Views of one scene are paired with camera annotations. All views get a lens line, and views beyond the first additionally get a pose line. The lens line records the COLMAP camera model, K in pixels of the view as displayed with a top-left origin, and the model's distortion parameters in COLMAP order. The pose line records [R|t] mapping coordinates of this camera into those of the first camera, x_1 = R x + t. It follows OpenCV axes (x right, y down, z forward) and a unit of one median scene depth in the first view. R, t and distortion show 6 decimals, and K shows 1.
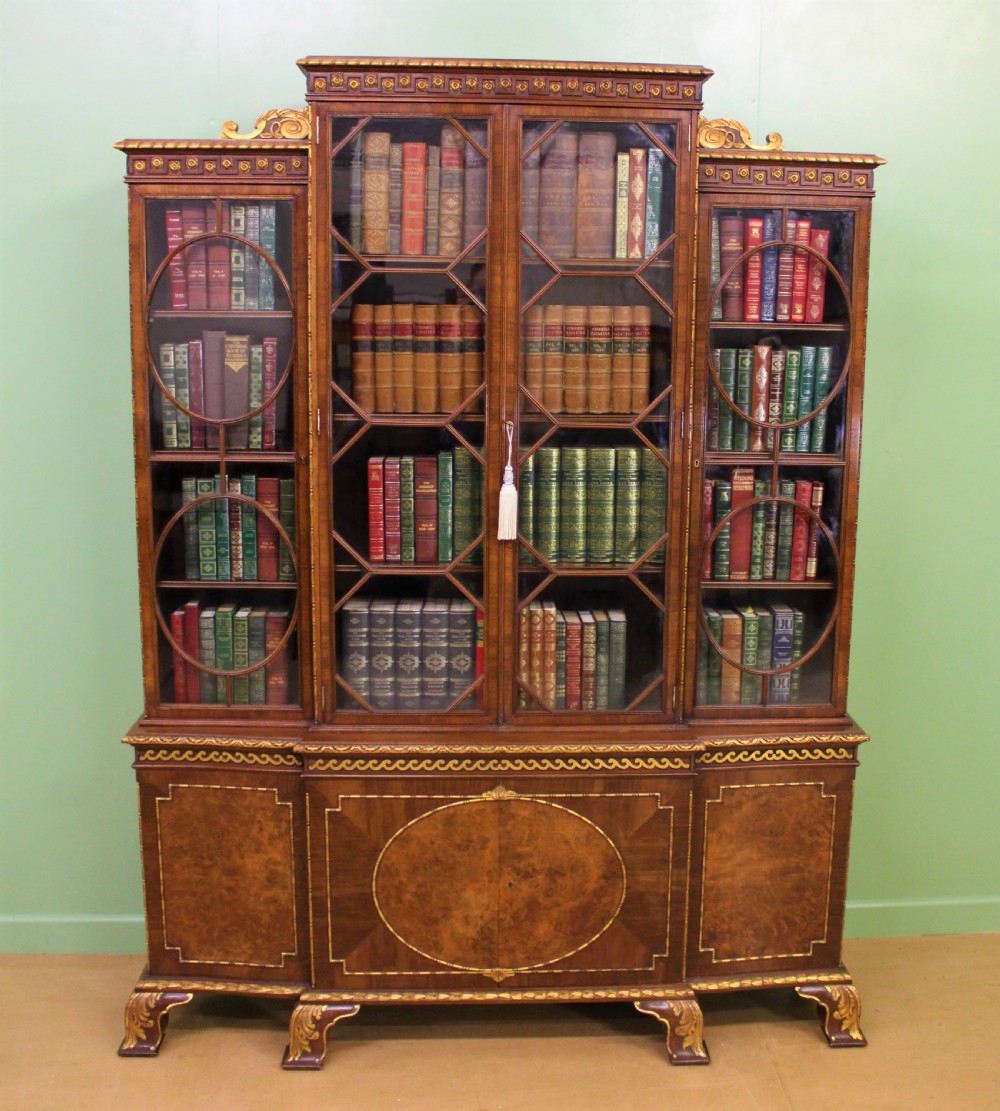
lens RADIAL K [[1372.5, 0, 554.2], [0, 1372.5, 543.4], [0, 0, 1]] dist [-0.160546, 0.120361]
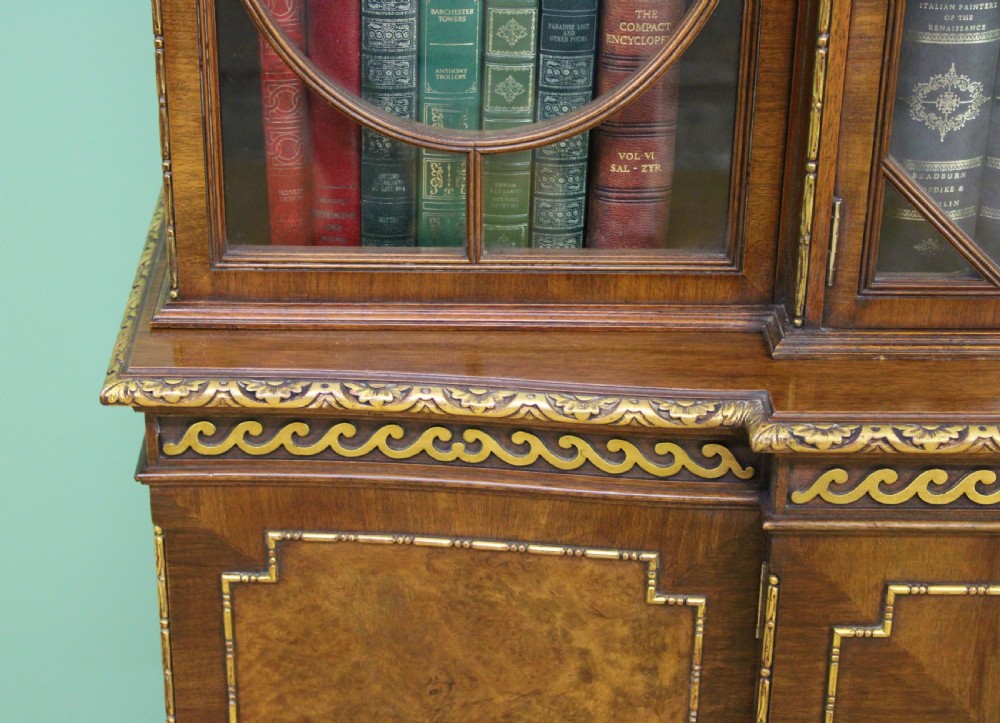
lens RADIAL K [[2091.5, 0, 444.9], [0, 2091.5, 361.4], [0, 0, 1]] dist [0.033779, 0.048814]
pose [[0.998566, 0.015331, -0.051291, -0.228066], [0.000475, 0.955540, 0.294863, 0.013323], [0.053531, -0.294464, 0.954162, 0.595175]]
